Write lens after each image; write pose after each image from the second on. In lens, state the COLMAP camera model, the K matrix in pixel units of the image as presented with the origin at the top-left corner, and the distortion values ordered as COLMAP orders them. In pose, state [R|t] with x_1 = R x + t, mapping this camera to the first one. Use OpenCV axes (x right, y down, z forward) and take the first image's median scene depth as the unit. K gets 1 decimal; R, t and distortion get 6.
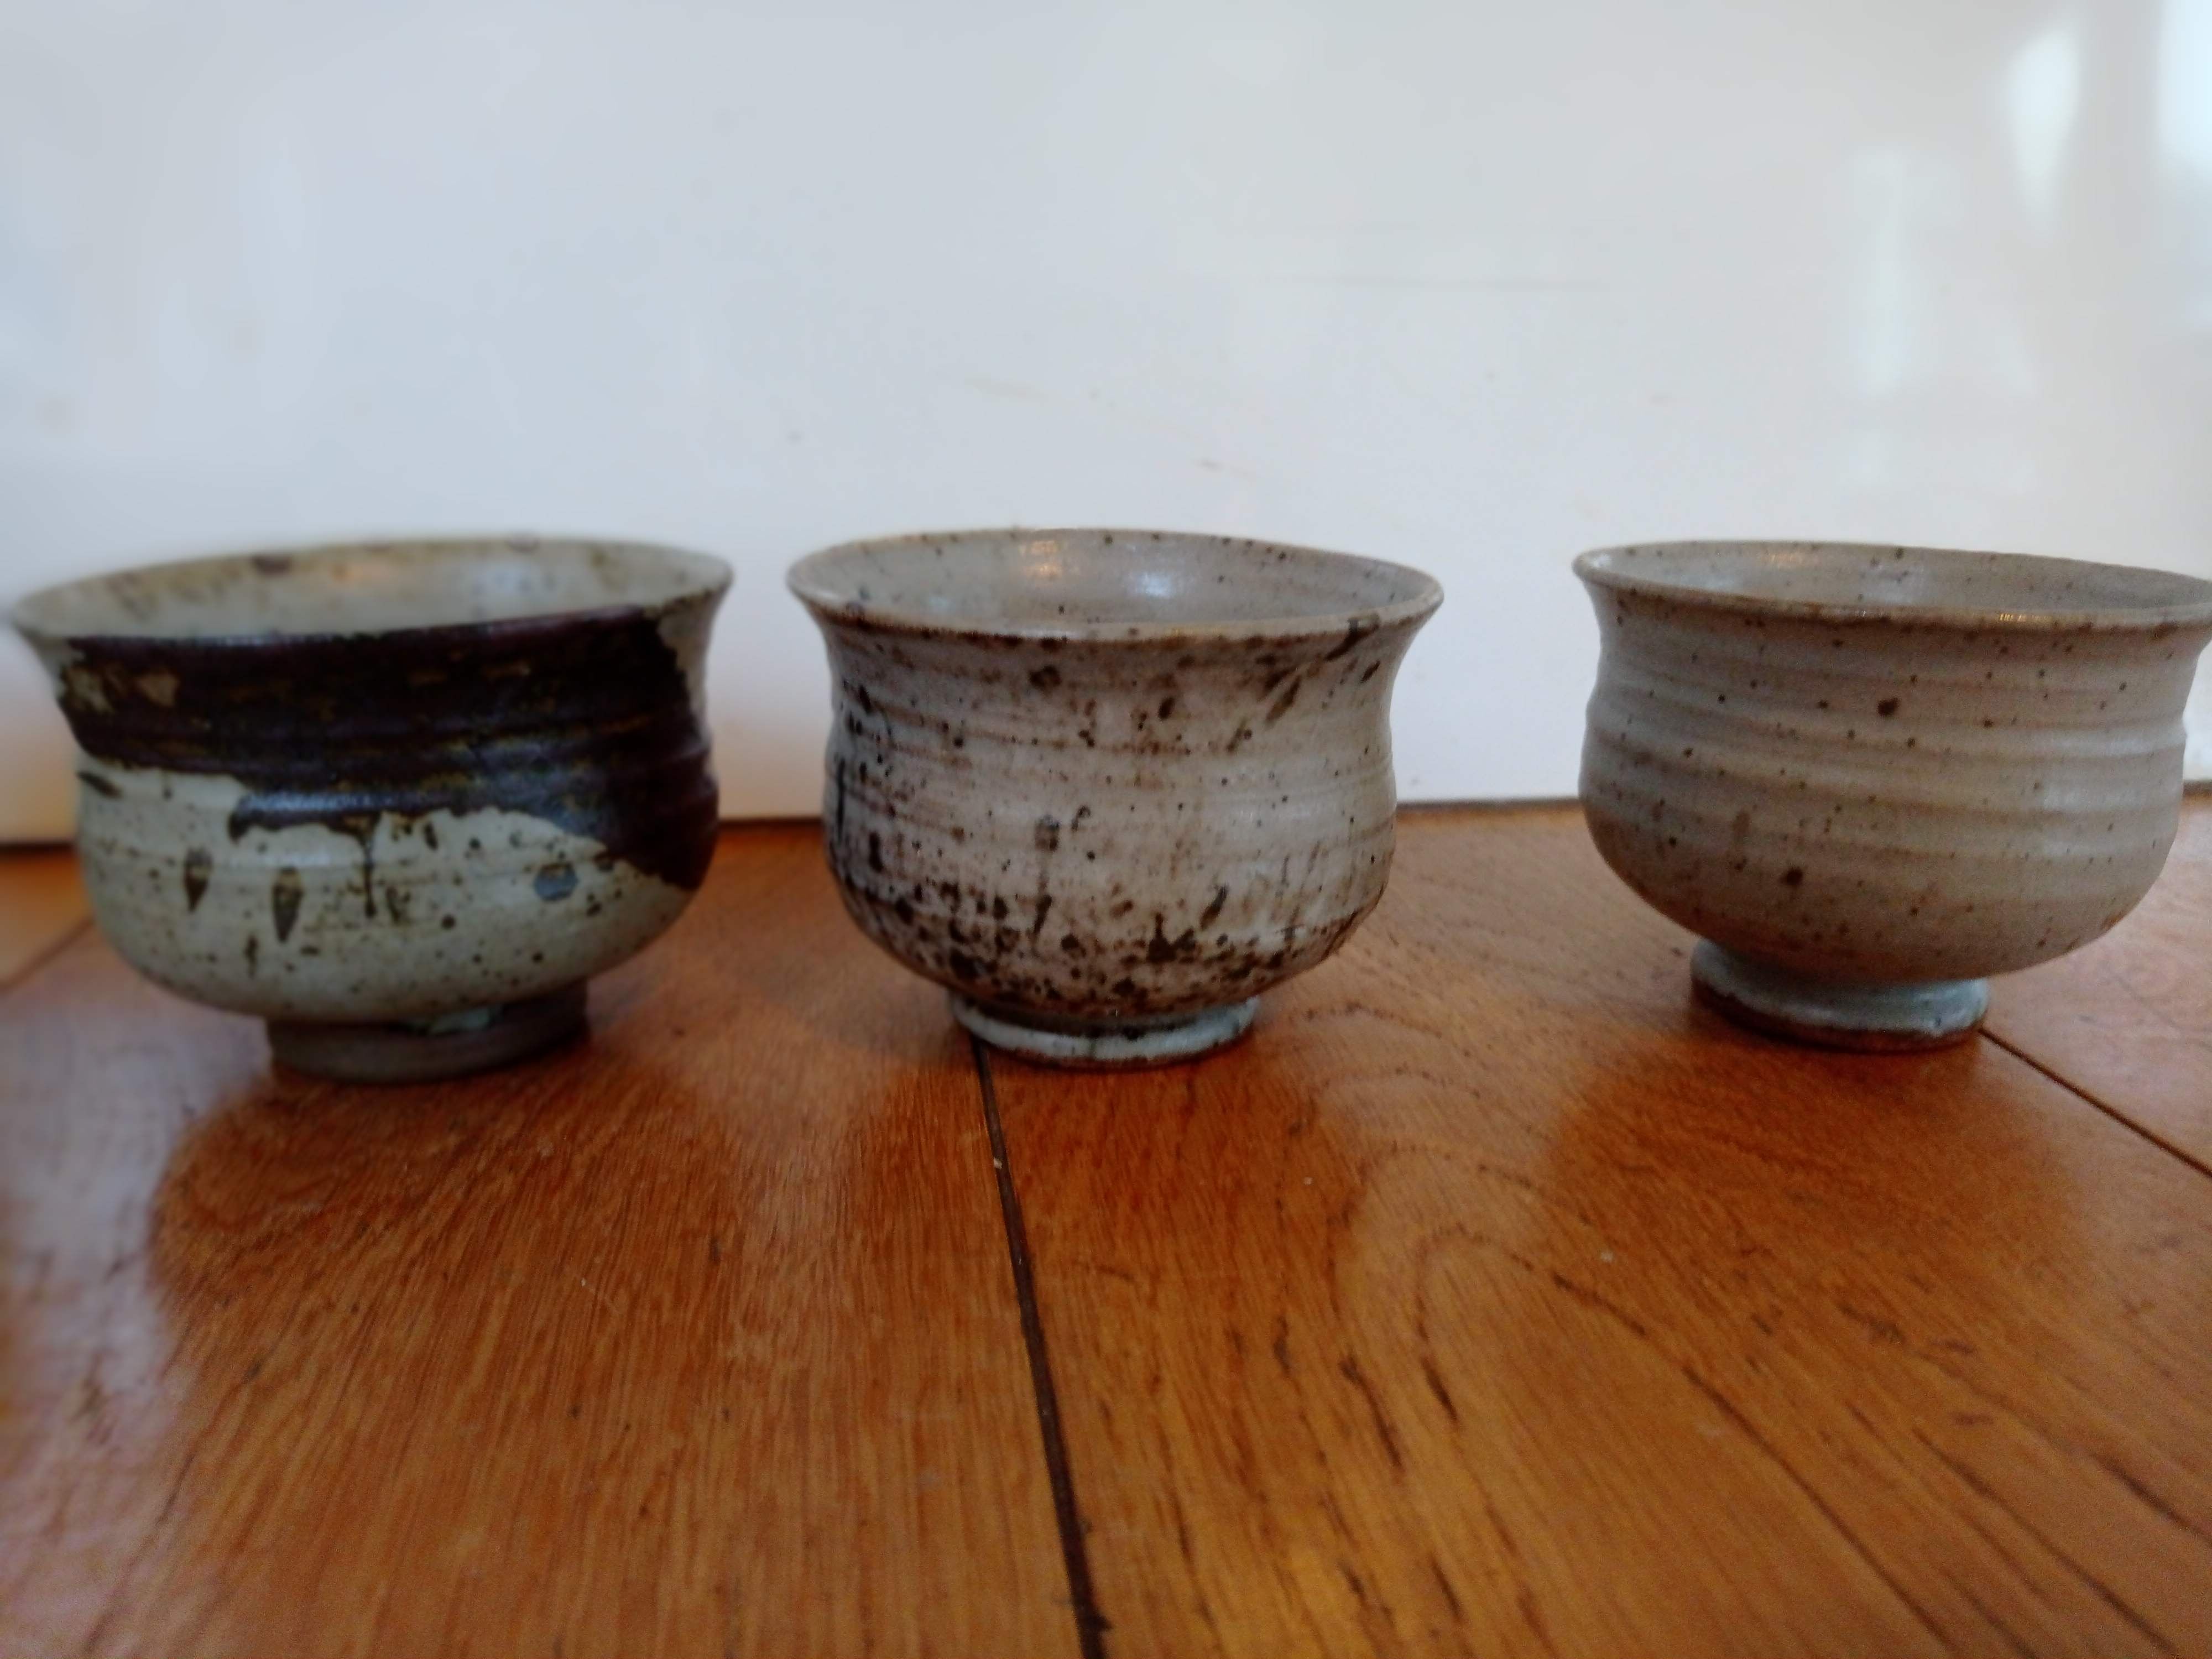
lens RADIAL K [[1620.5, 0, 1159.3], [0, 1620.5, 821.4], [0, 0, 1]] dist [0.049477, -0.100759]
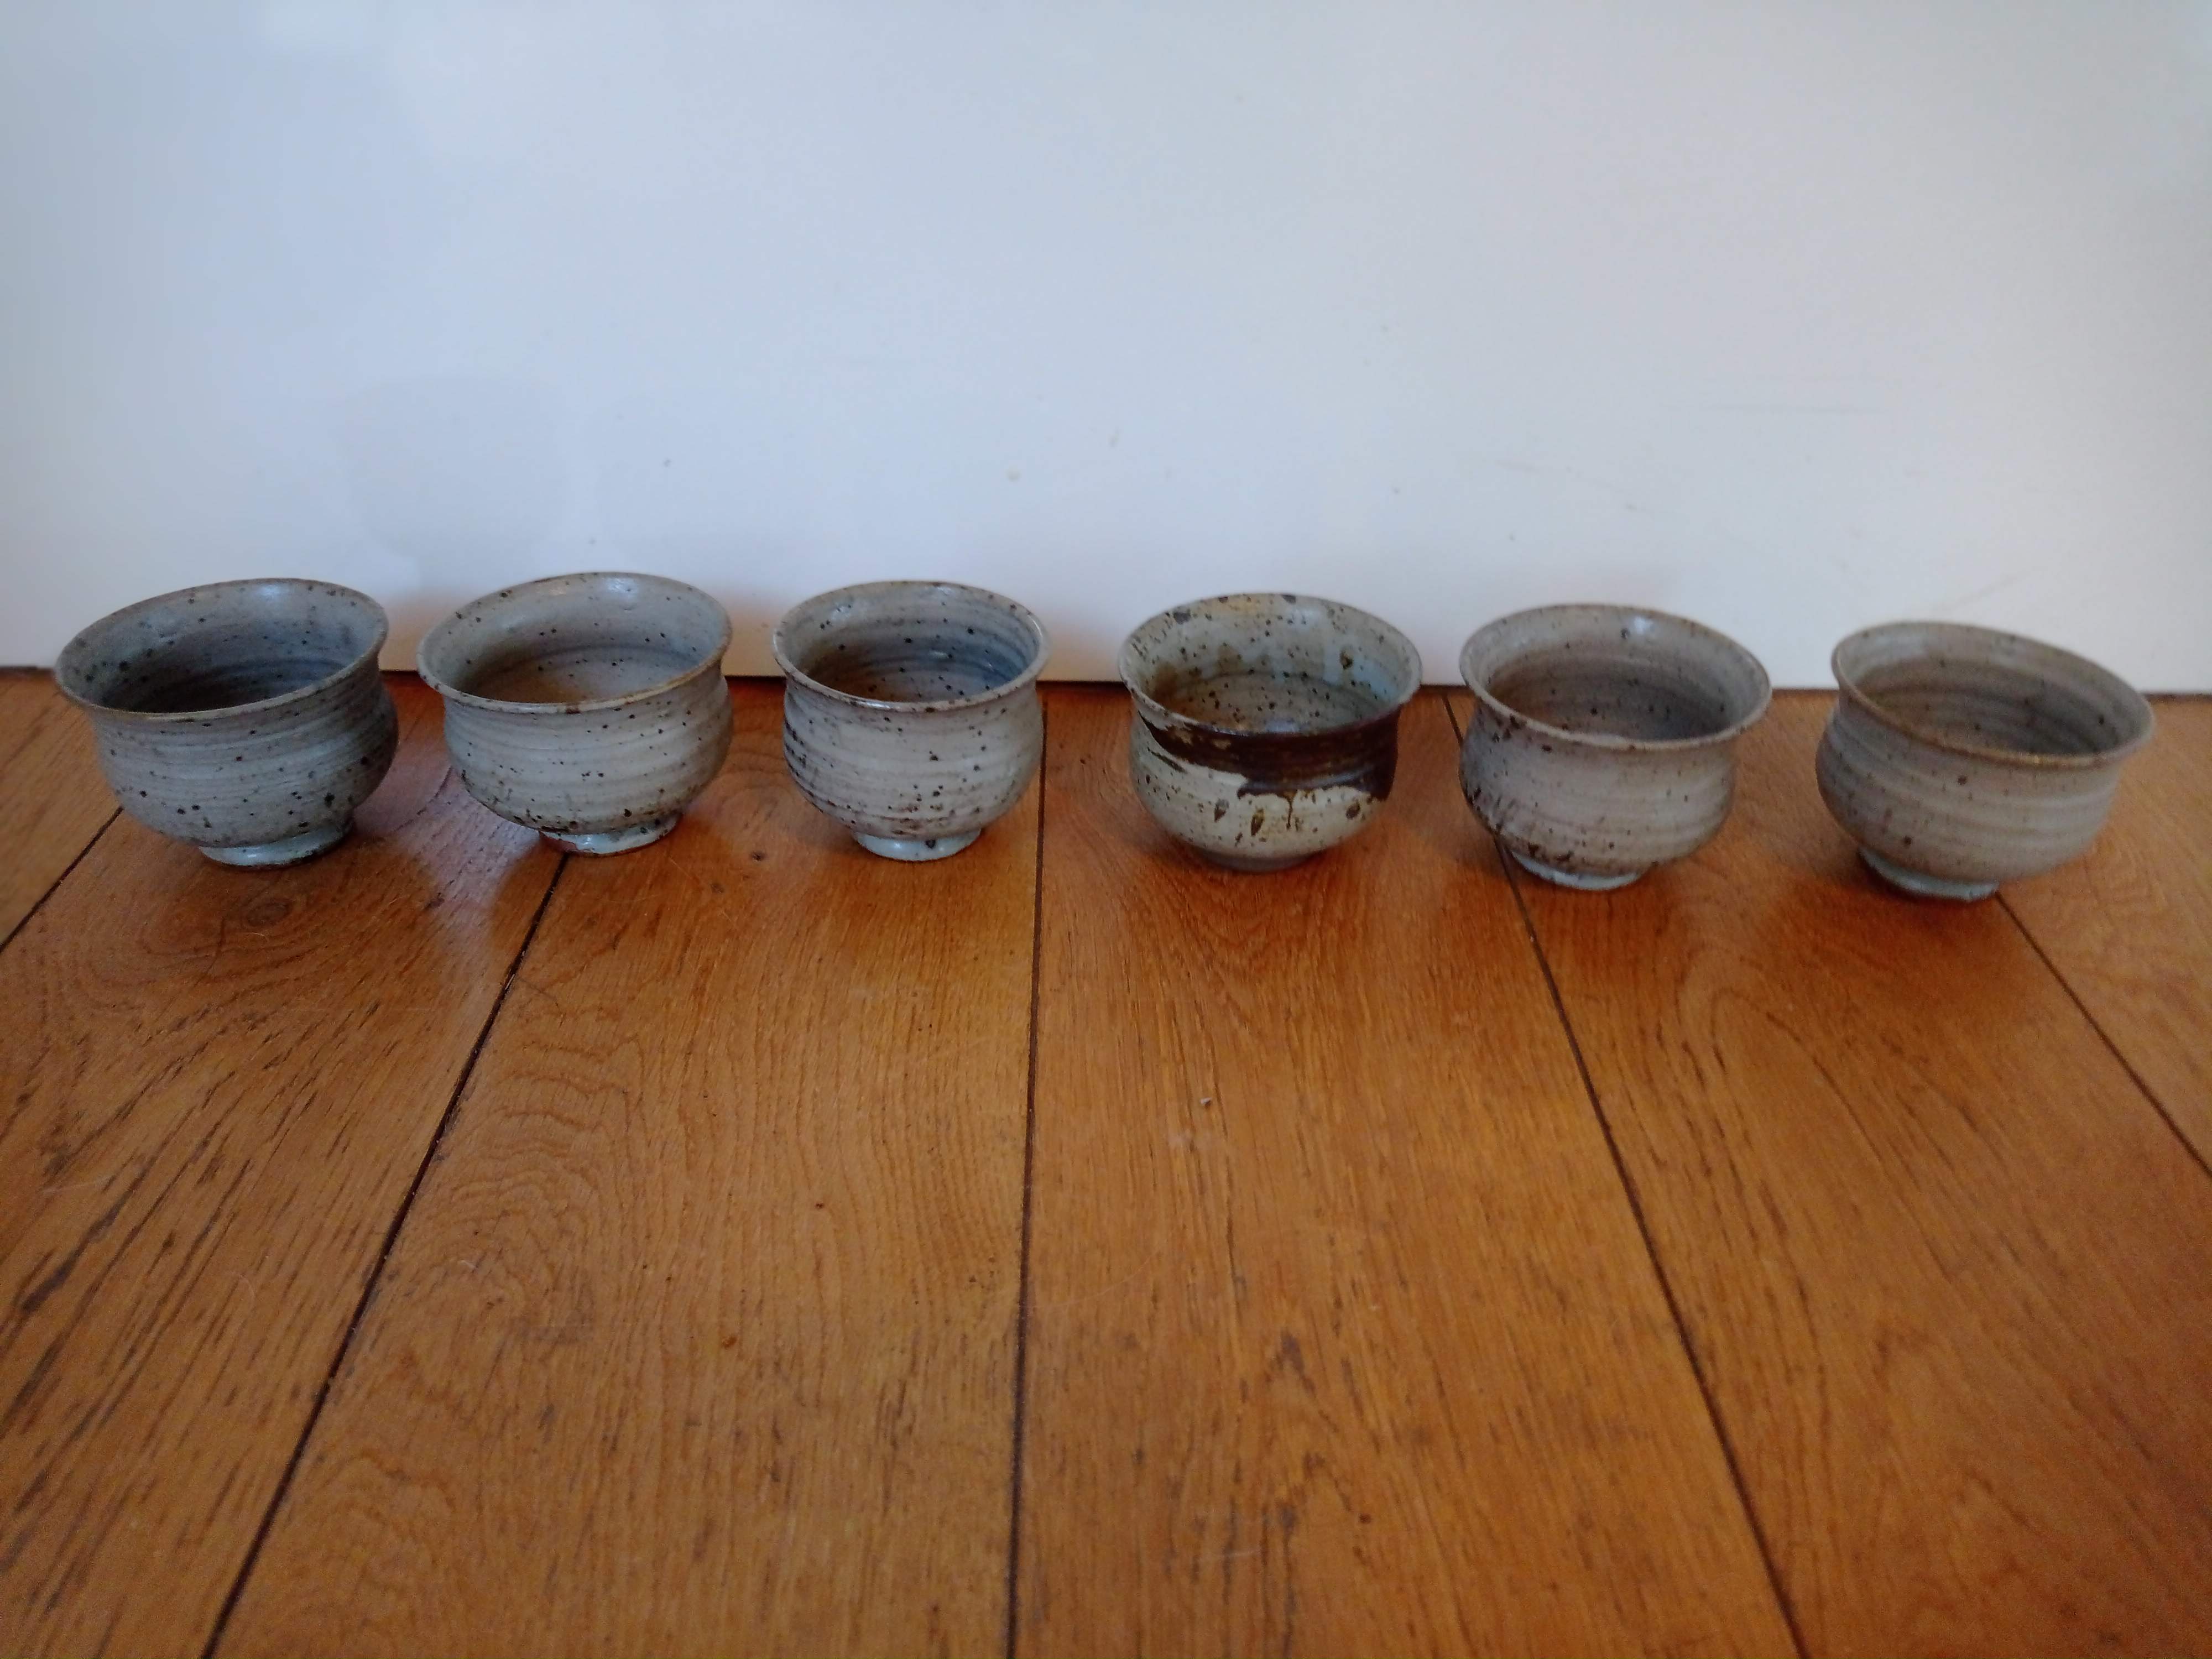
lens RADIAL K [[1620.5, 0, 1159.3], [0, 1620.5, 821.4], [0, 0, 1]] dist [0.049477, -0.100759]
pose [[0.991196, 0.077001, -0.107713, -0.376839], [-0.038420, 0.945769, 0.322560, -0.663502], [0.126709, -0.315582, 0.940400, -1.191520]]
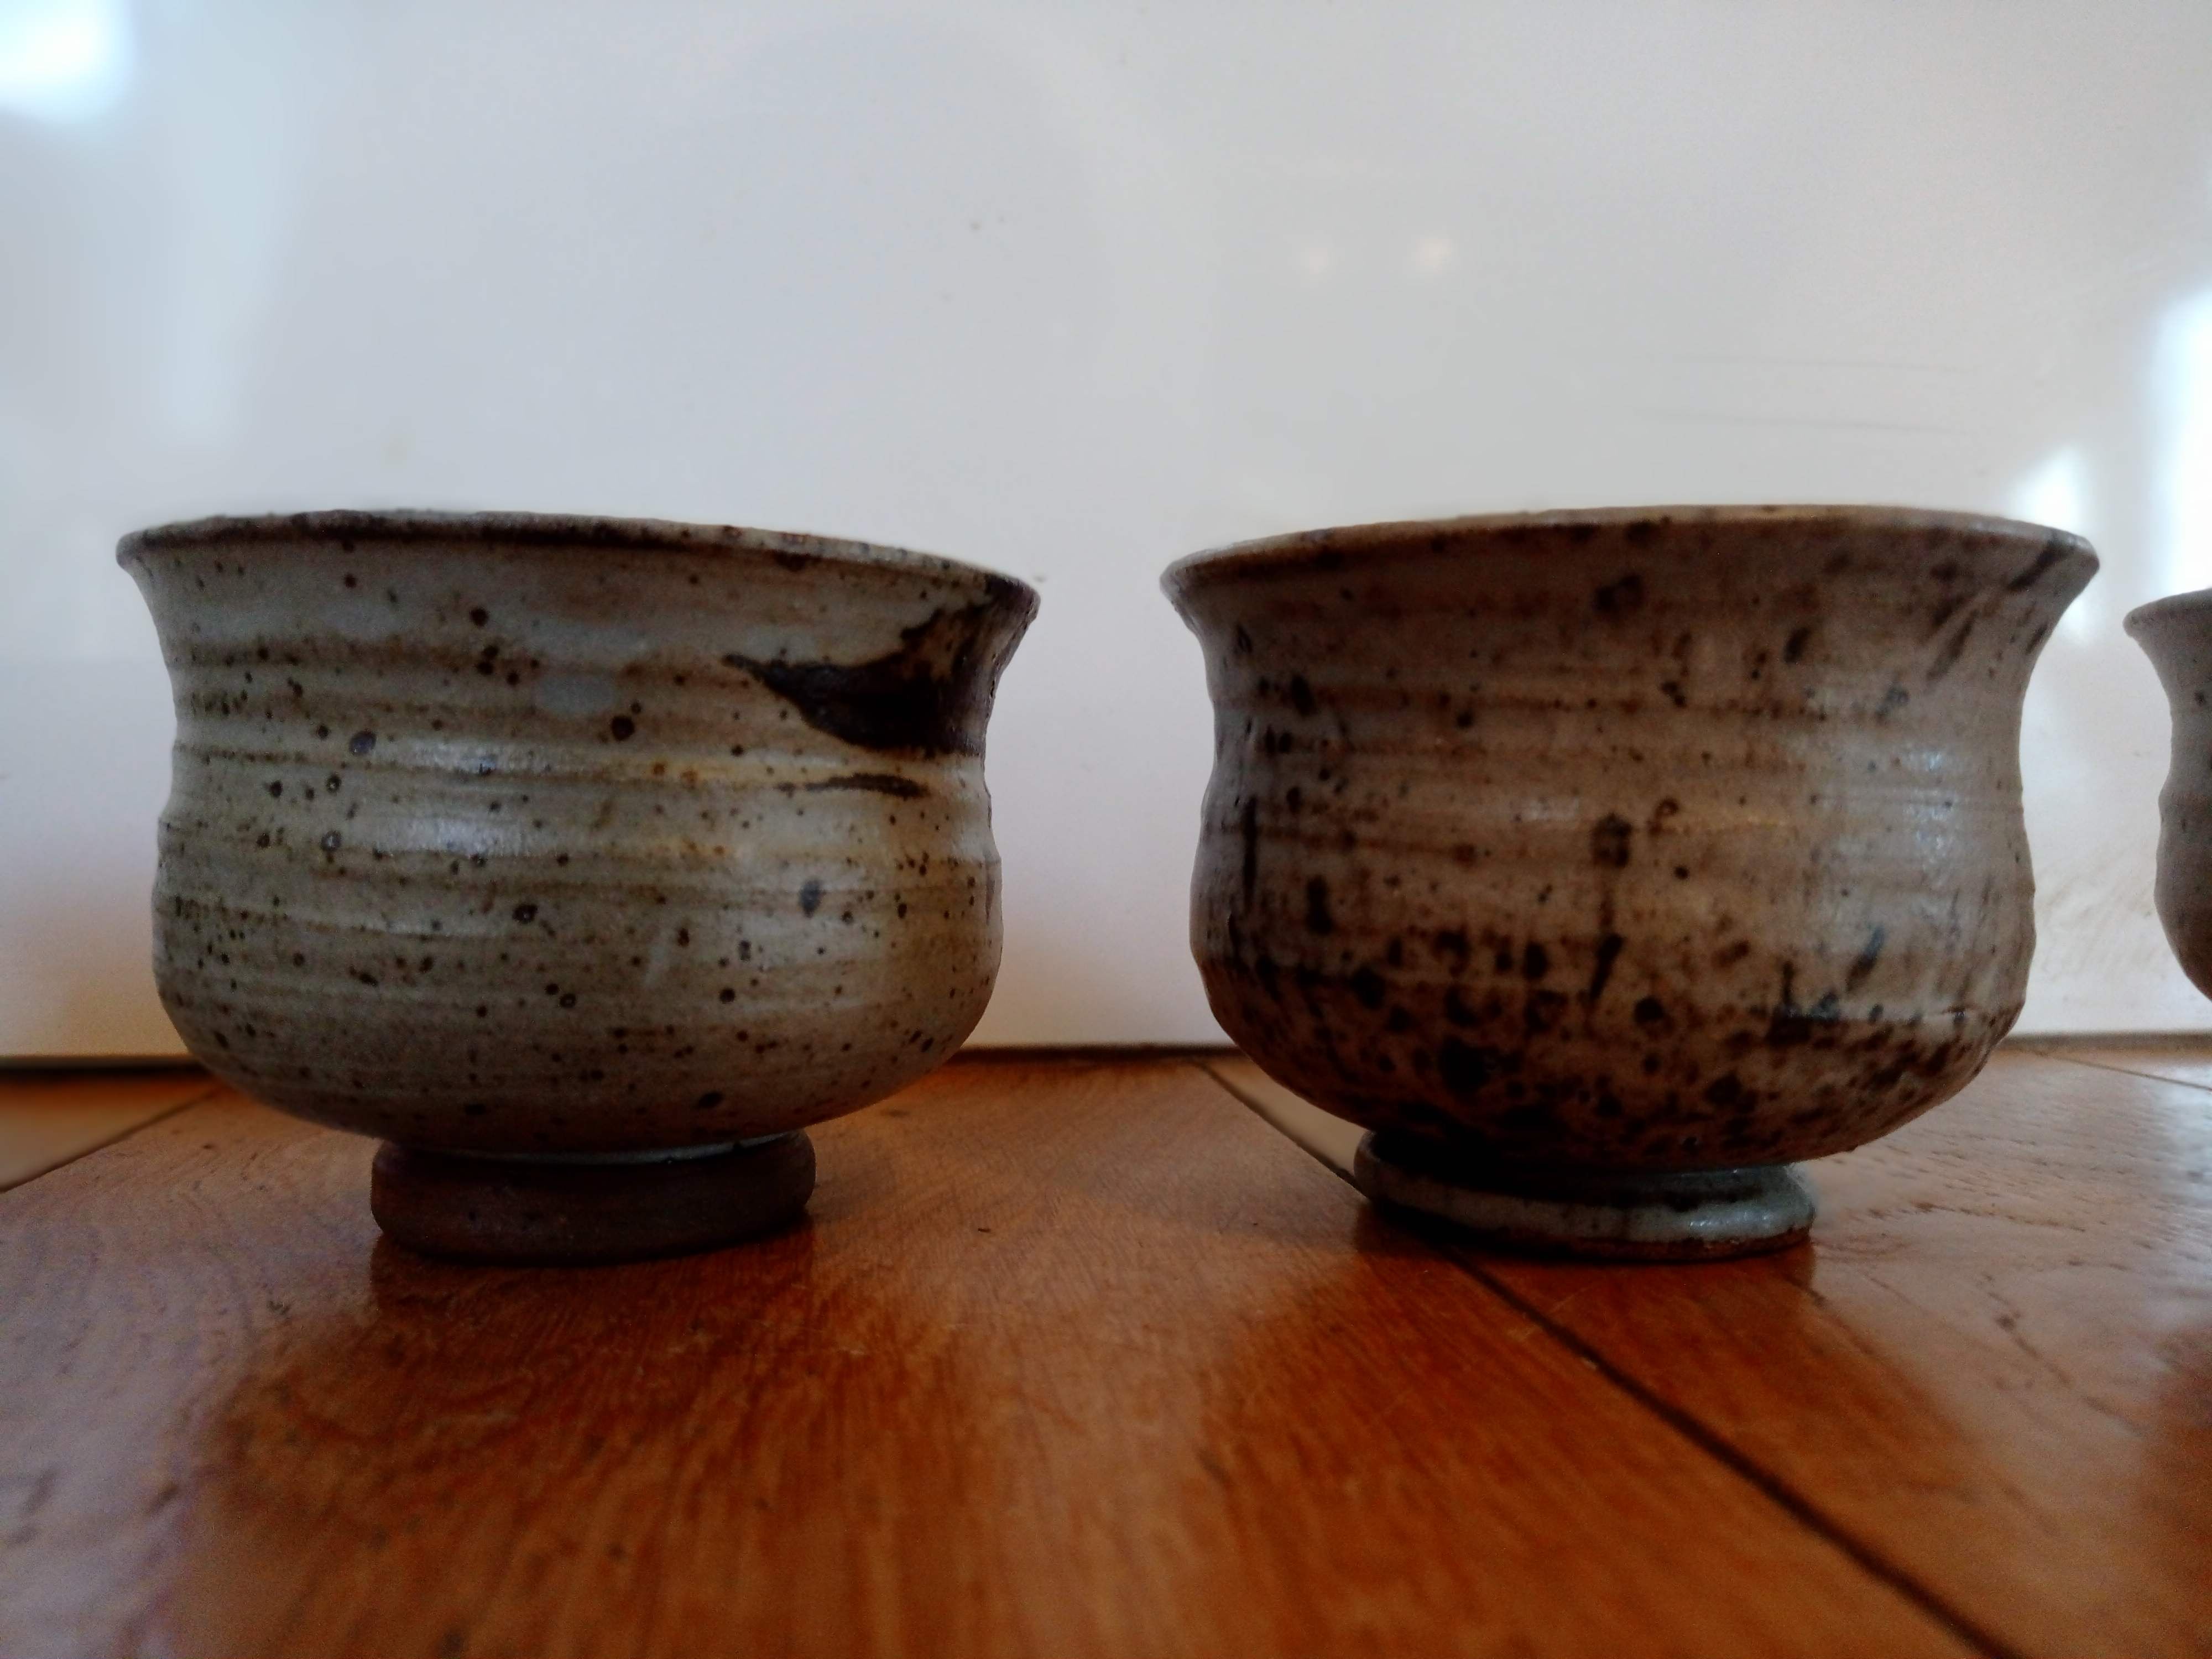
lens RADIAL K [[1620.5, 0, 1159.3], [0, 1620.5, 821.4], [0, 0, 1]] dist [0.049477, -0.100759]
pose [[0.998745, -0.009609, -0.049151, -0.221726], [-0.002947, 0.968445, -0.249211, 0.166675], [0.049994, 0.249043, 0.967201, 0.338027]]
